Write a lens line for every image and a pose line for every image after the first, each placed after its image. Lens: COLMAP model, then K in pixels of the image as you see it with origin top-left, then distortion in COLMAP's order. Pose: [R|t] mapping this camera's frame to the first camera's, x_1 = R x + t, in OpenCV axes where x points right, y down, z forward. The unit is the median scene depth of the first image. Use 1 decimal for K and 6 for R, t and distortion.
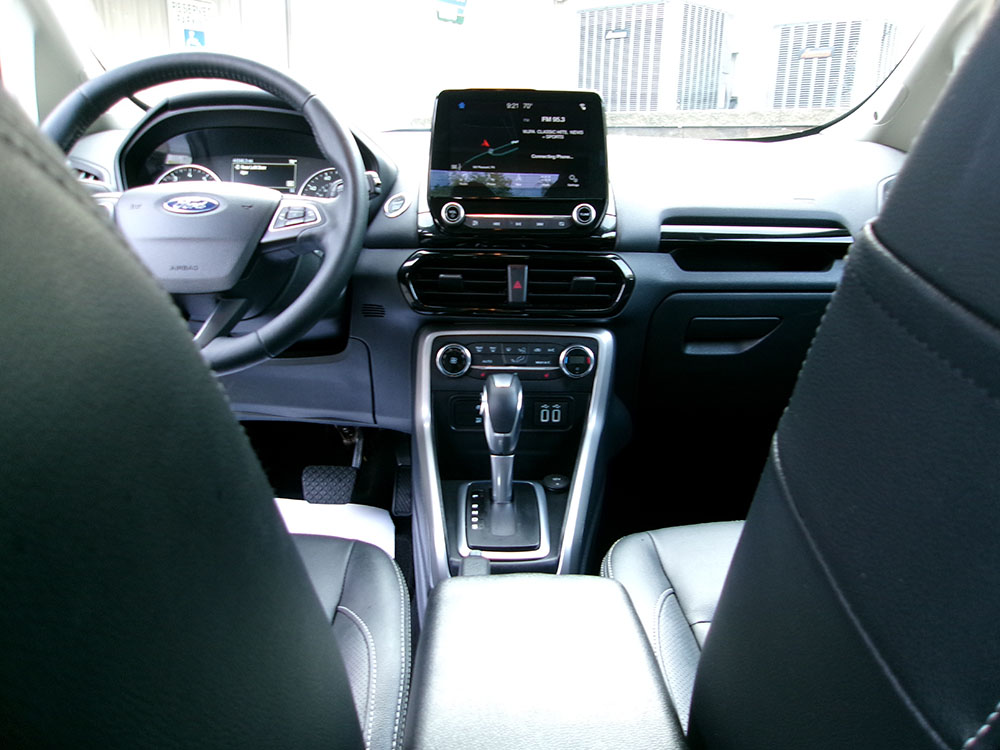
lens RADIAL K [[775.9, 0, 500.7], [0, 775.9, 376.7], [0, 0, 1]] dist [-0.005400, 0.031958]
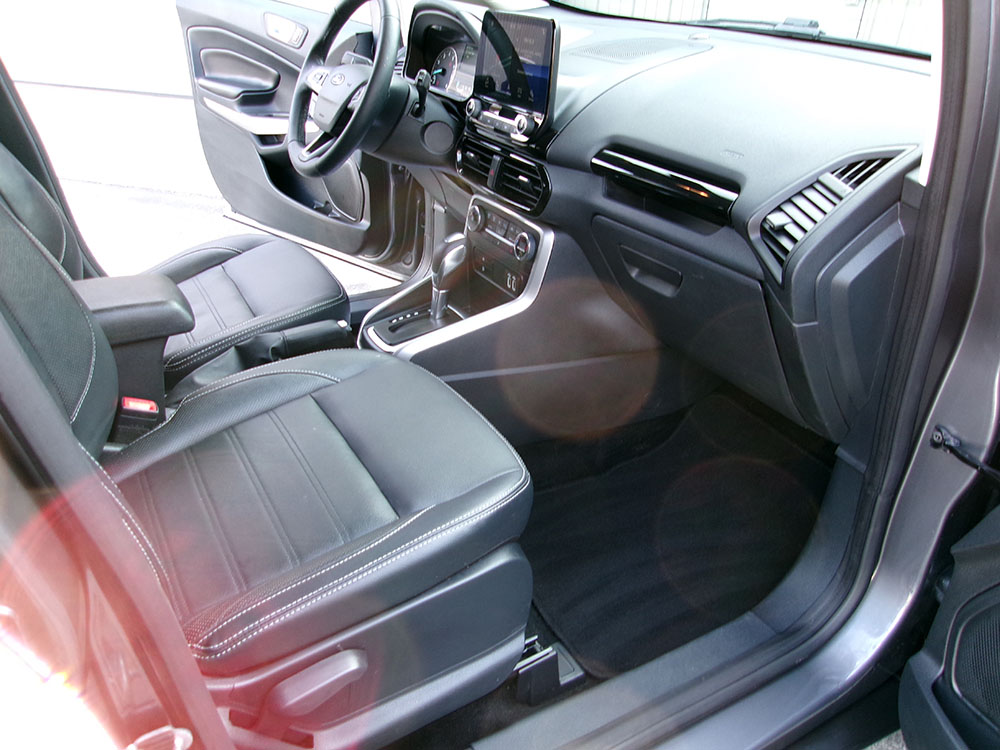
lens RADIAL K [[775.9, 0, 497.3], [0, 775.9, 370.3], [0, 0, 1]] dist [-0.005400, 0.031958]
pose [[0.468248, 0.416386, -0.779337, 1.158249], [-0.264464, 0.907616, 0.326025, -0.239857], [0.843091, 0.053446, 0.535109, 0.331875]]
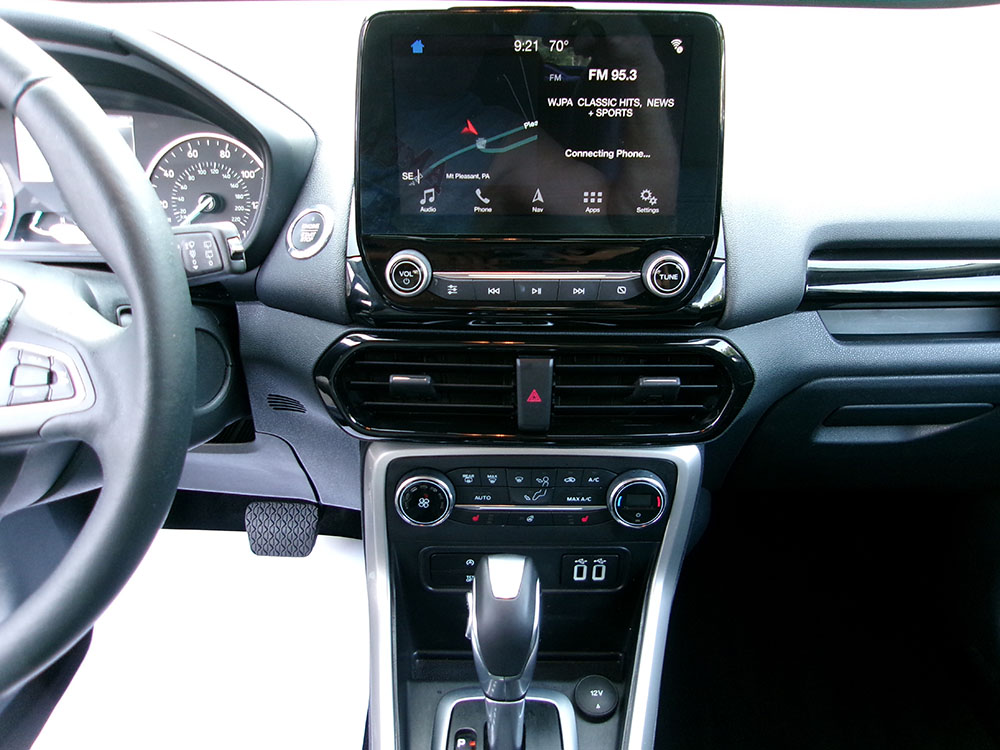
lens RADIAL K [[775.9, 0, 500.9], [0, 775.9, 379.2], [0, 0, 1]] dist [-0.005400, 0.031958]
pose [[0.999119, 0.007713, -0.041246, 0.020304], [0.003280, 0.965602, 0.260006, -0.267457], [0.041832, -0.259912, 0.964726, 0.479376]]
